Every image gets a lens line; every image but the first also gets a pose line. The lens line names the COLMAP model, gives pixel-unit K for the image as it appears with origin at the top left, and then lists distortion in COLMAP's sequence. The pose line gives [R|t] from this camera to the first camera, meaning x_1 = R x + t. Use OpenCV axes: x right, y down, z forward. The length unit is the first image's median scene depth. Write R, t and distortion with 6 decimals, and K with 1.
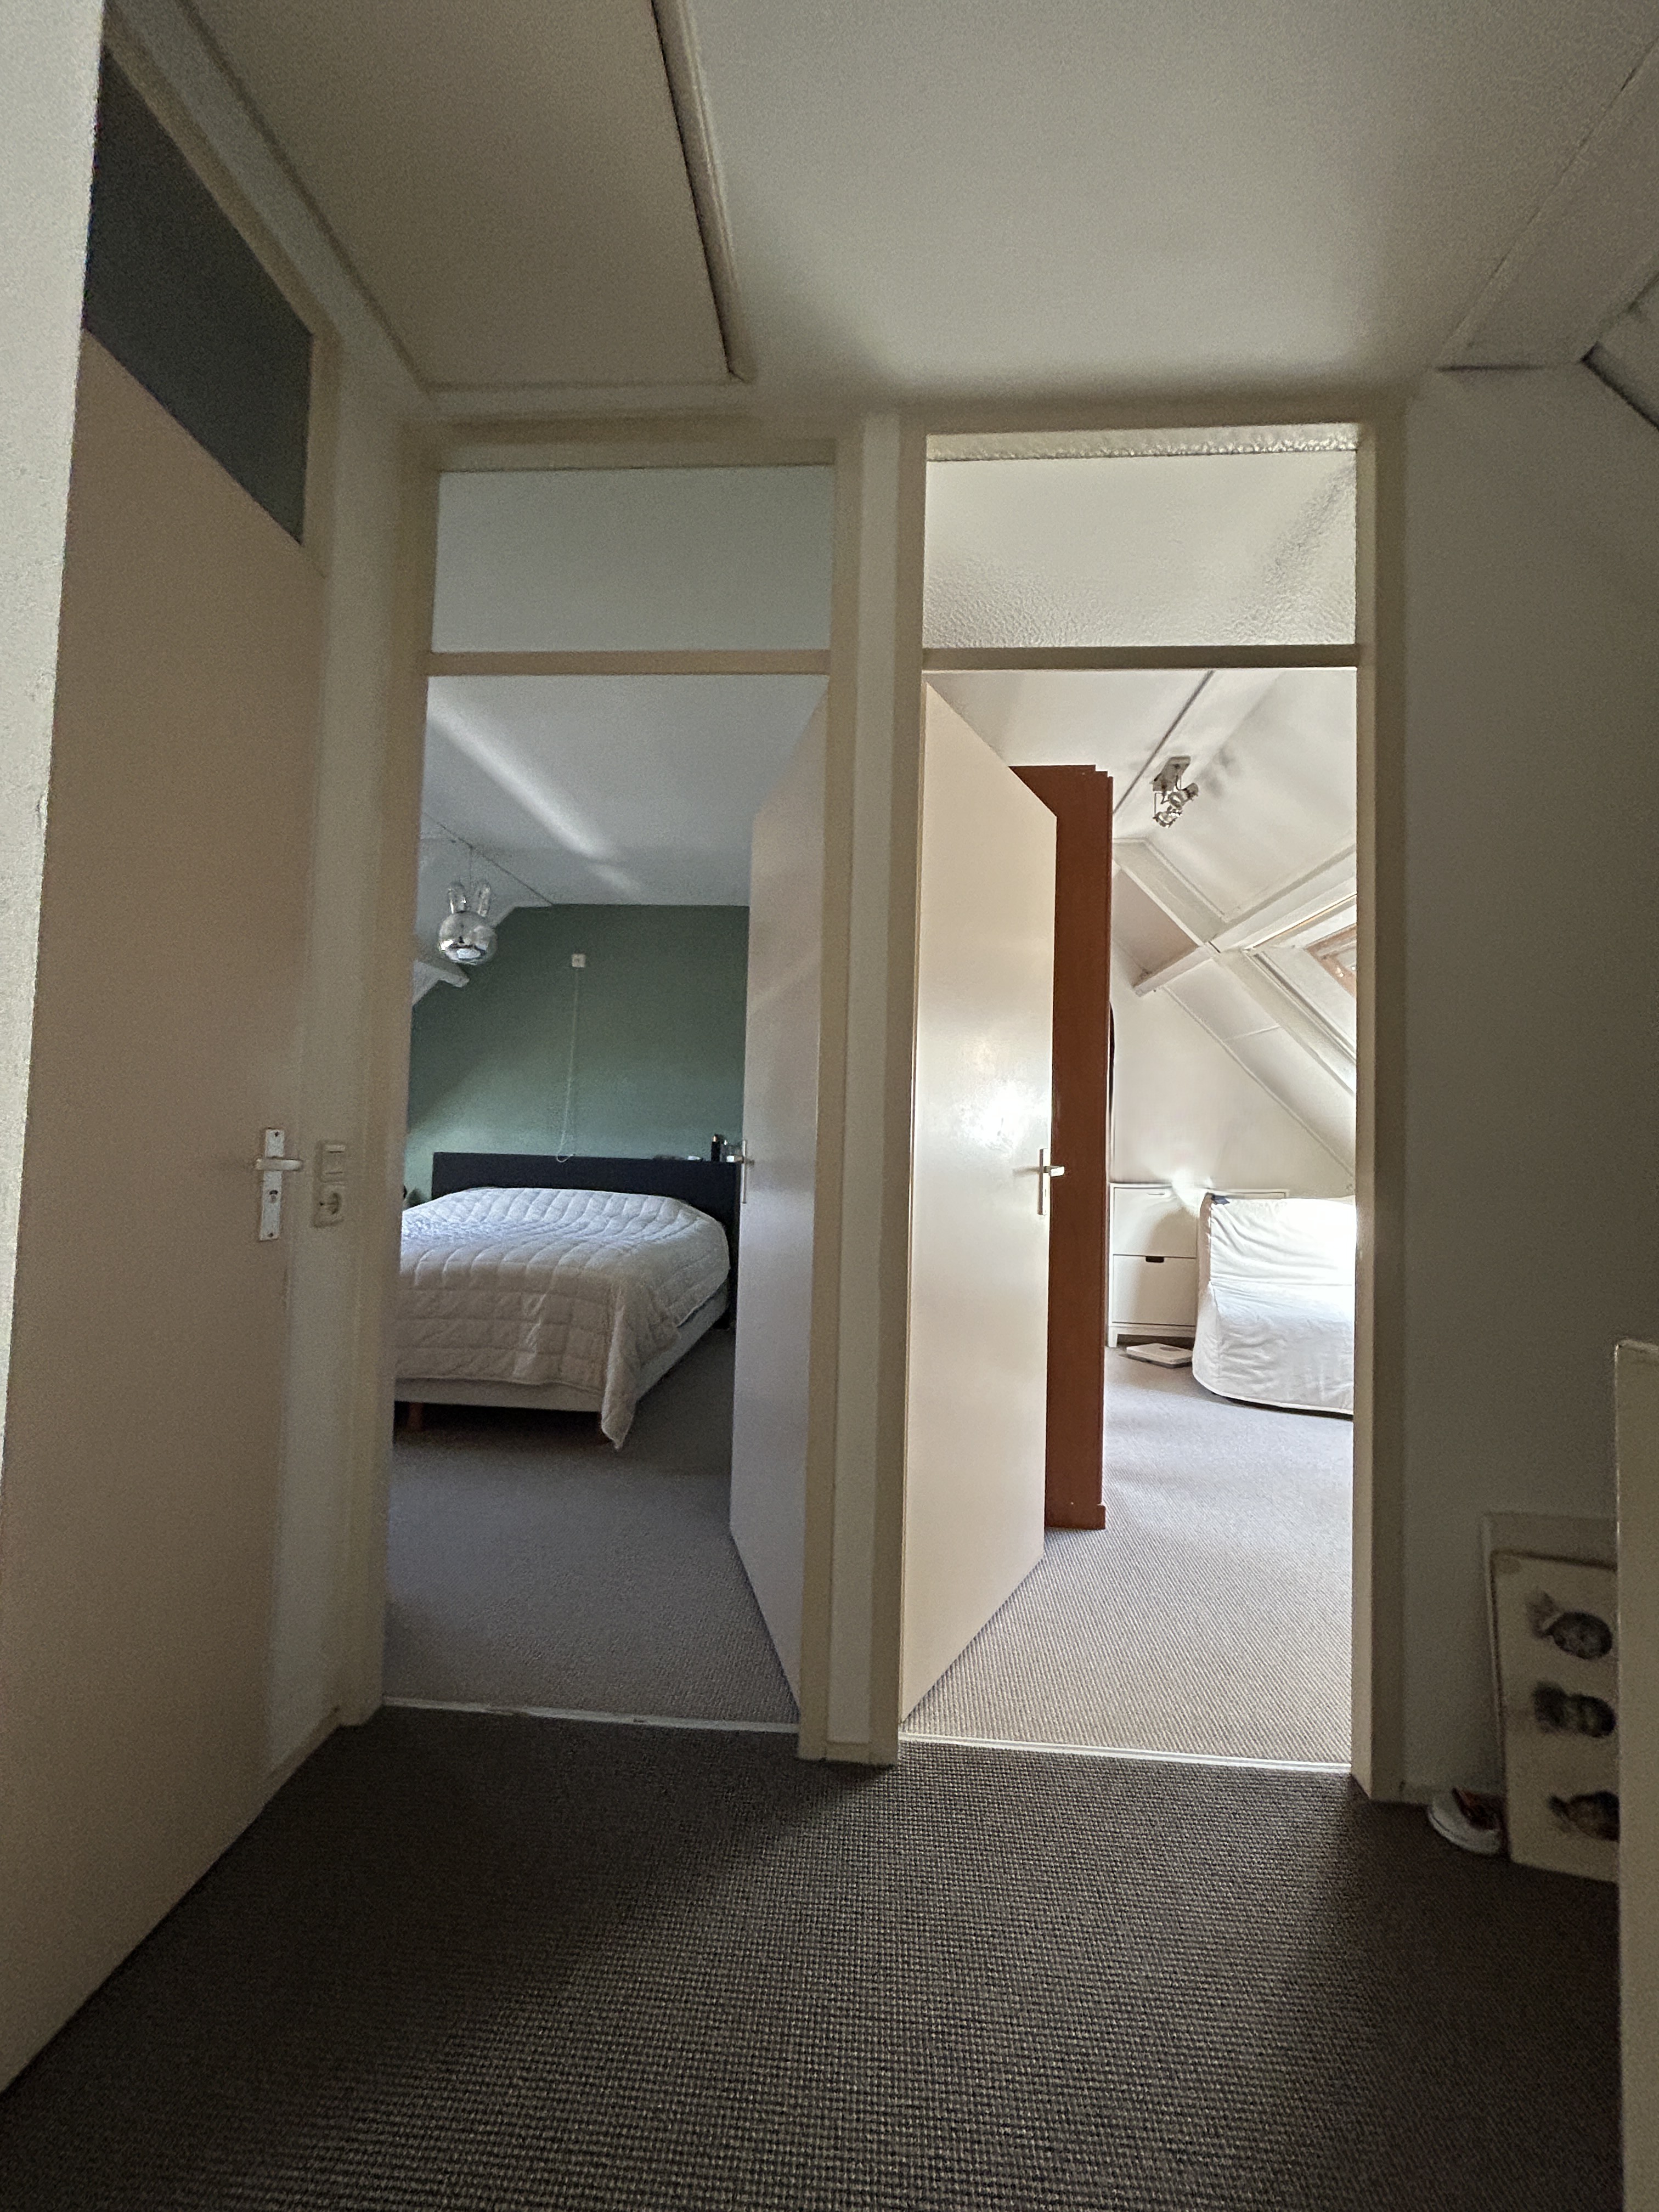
lens RADIAL K [[893.6, 0, 835.7], [0, 893.6, 1094.7], [0, 0, 1]] dist [0.014715, -0.000046]
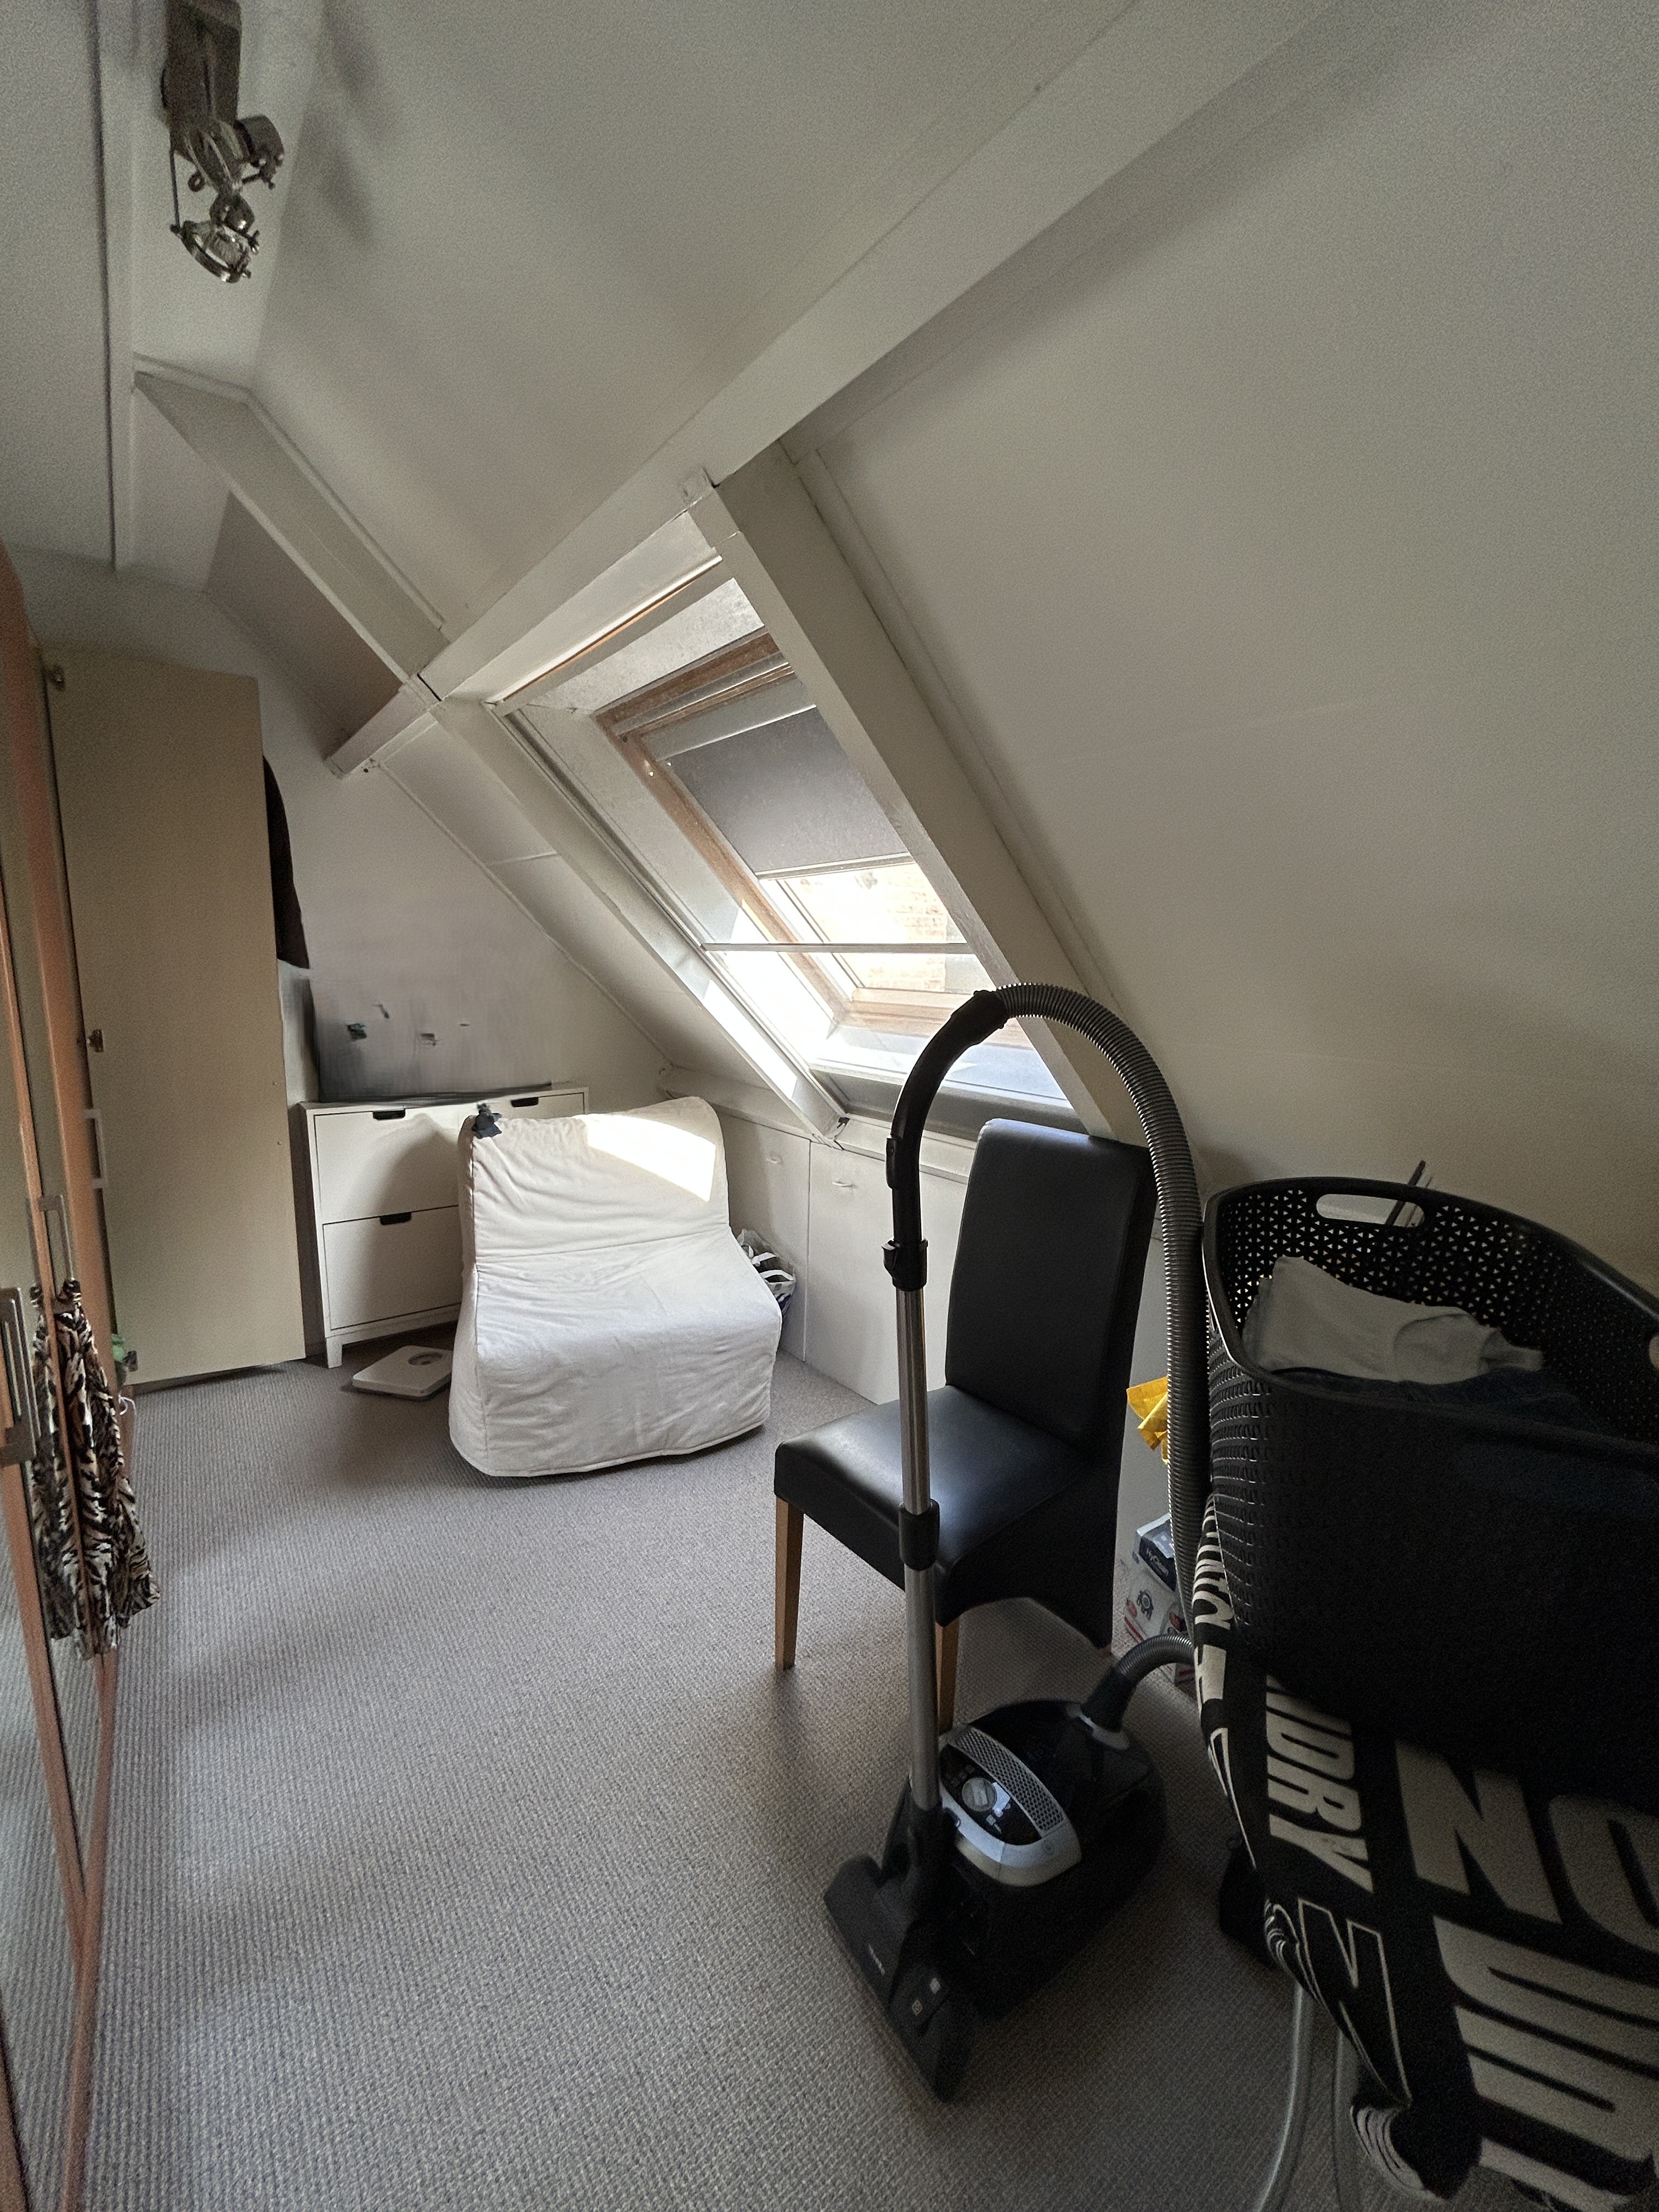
lens RADIAL K [[893.6, 0, 824.3], [0, 893.6, 1091.5], [0, 0, 1]] dist [0.014715, -0.000046]
pose [[0.754667, -0.121109, 0.644834, 0.237862], [-0.018760, 0.978431, 0.205718, -0.050437], [-0.655840, -0.167346, 0.736118, 0.444898]]
